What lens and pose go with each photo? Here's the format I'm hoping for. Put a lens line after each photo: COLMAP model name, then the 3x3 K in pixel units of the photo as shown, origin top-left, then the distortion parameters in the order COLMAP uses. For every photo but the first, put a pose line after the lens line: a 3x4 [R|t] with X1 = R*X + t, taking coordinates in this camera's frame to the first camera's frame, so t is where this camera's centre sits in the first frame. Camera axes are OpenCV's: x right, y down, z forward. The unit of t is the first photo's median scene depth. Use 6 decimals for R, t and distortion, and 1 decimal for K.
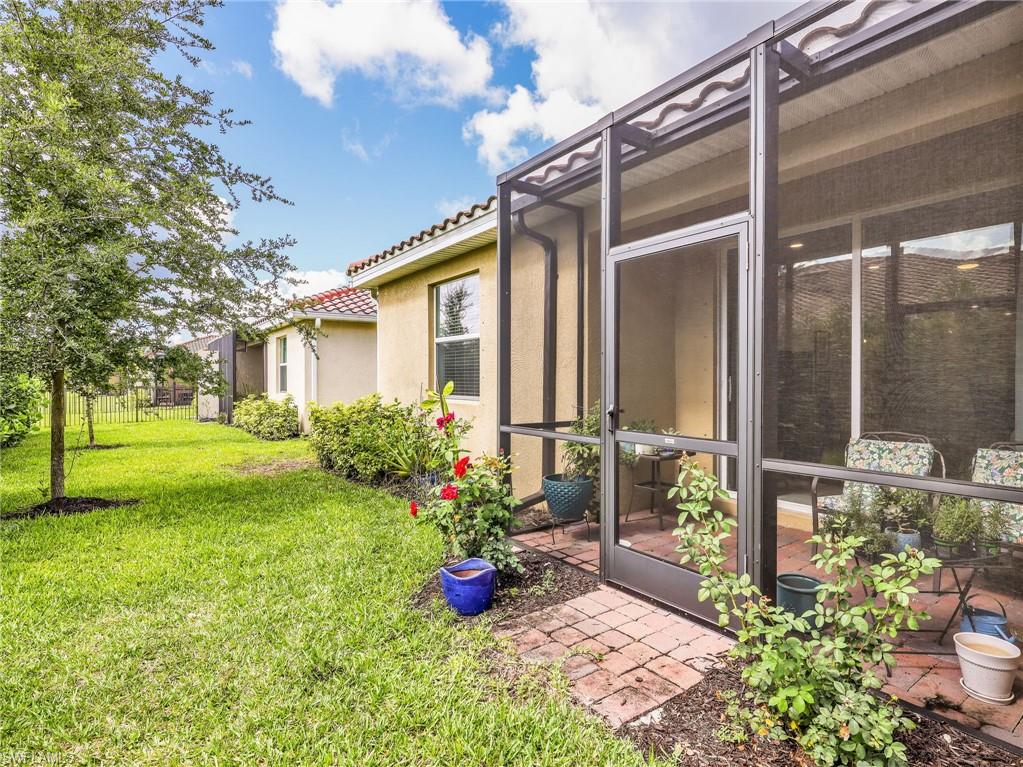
lens RADIAL K [[543.5, 0, 509.8], [0, 543.5, 384.1], [0, 0, 1]] dist [-0.006850, 0.002335]
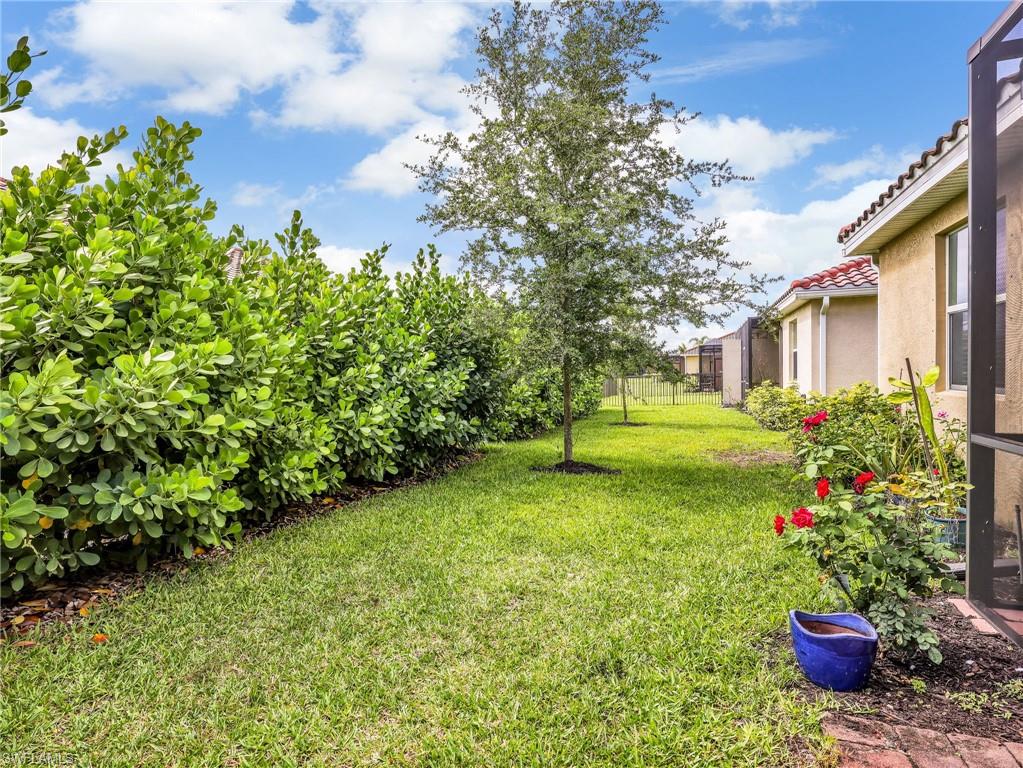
lens RADIAL K [[543.5, 0, 509.4], [0, 543.5, 383.2], [0, 0, 1]] dist [-0.006850, 0.002335]
pose [[0.573038, 0.008497, -0.819485, 0.140897], [0.009775, 0.999804, 0.017202, -0.000412], [0.819471, -0.017868, 0.572843, 0.122049]]
